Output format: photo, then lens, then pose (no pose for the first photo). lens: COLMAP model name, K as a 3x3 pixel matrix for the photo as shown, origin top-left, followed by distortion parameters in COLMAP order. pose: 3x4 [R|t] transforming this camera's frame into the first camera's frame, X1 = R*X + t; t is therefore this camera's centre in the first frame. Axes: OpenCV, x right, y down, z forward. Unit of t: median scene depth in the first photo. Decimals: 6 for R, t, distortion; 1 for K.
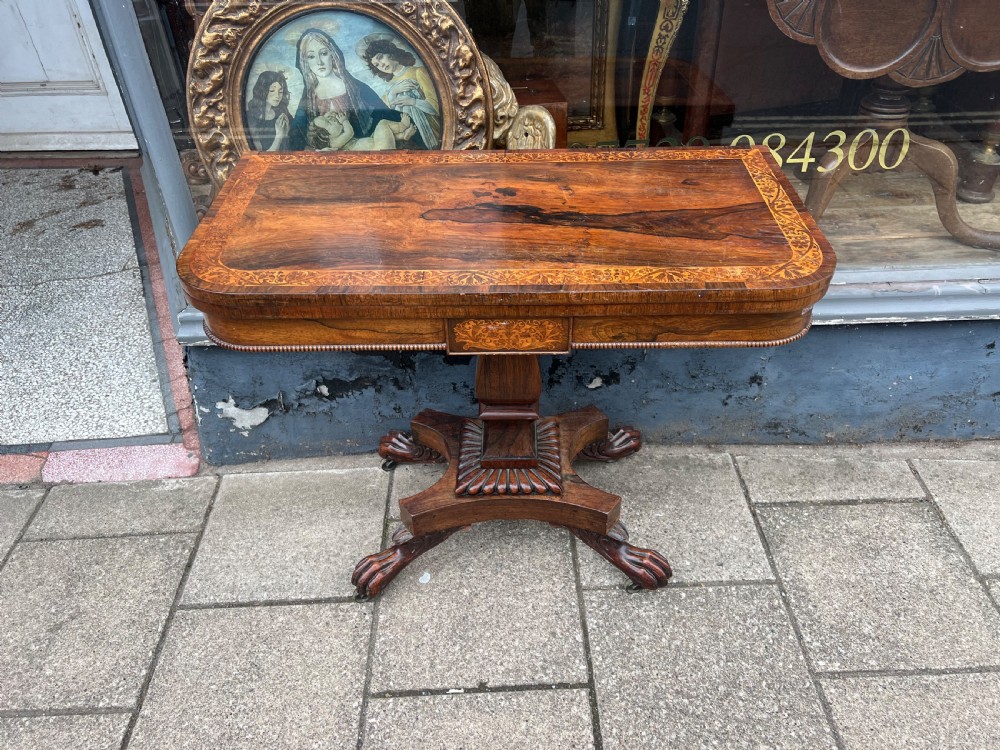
lens RADIAL K [[763.9, 0, 504.9], [0, 763.9, 384.9], [0, 0, 1]] dist [0.050255, -0.058953]
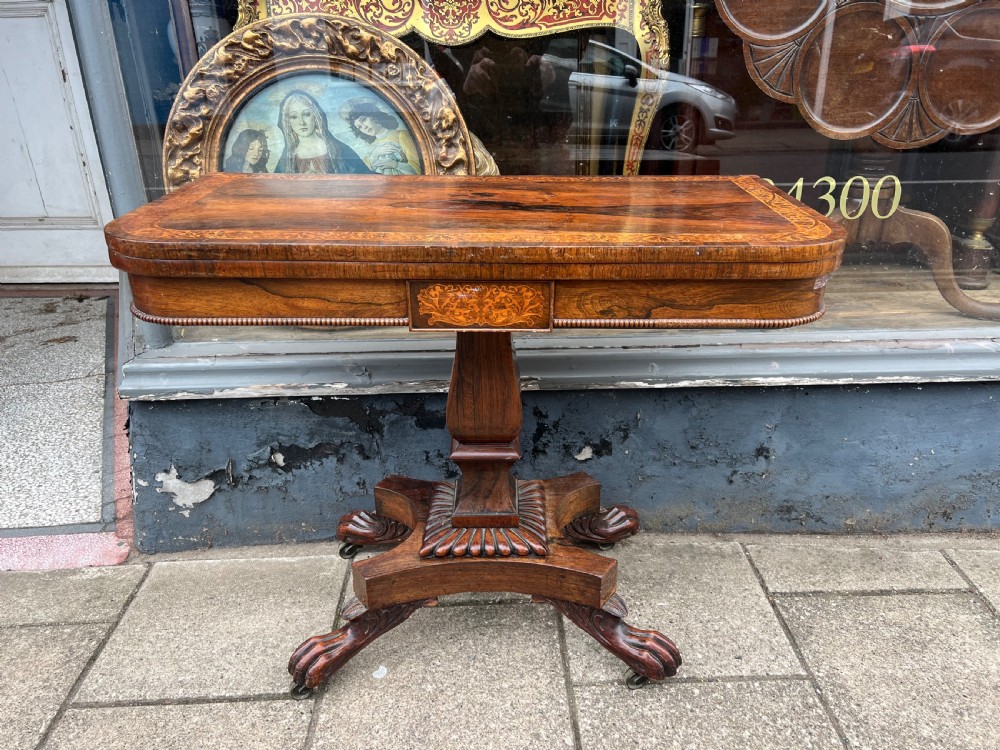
lens RADIAL K [[763.9, 0, 509.6], [0, 763.9, 380.3], [0, 0, 1]] dist [0.050255, -0.058953]
pose [[0.999828, 0.011433, 0.014576, 0.018177], [-0.007191, 0.964653, -0.263424, 0.169675], [-0.017073, 0.263274, 0.964570, 0.127461]]
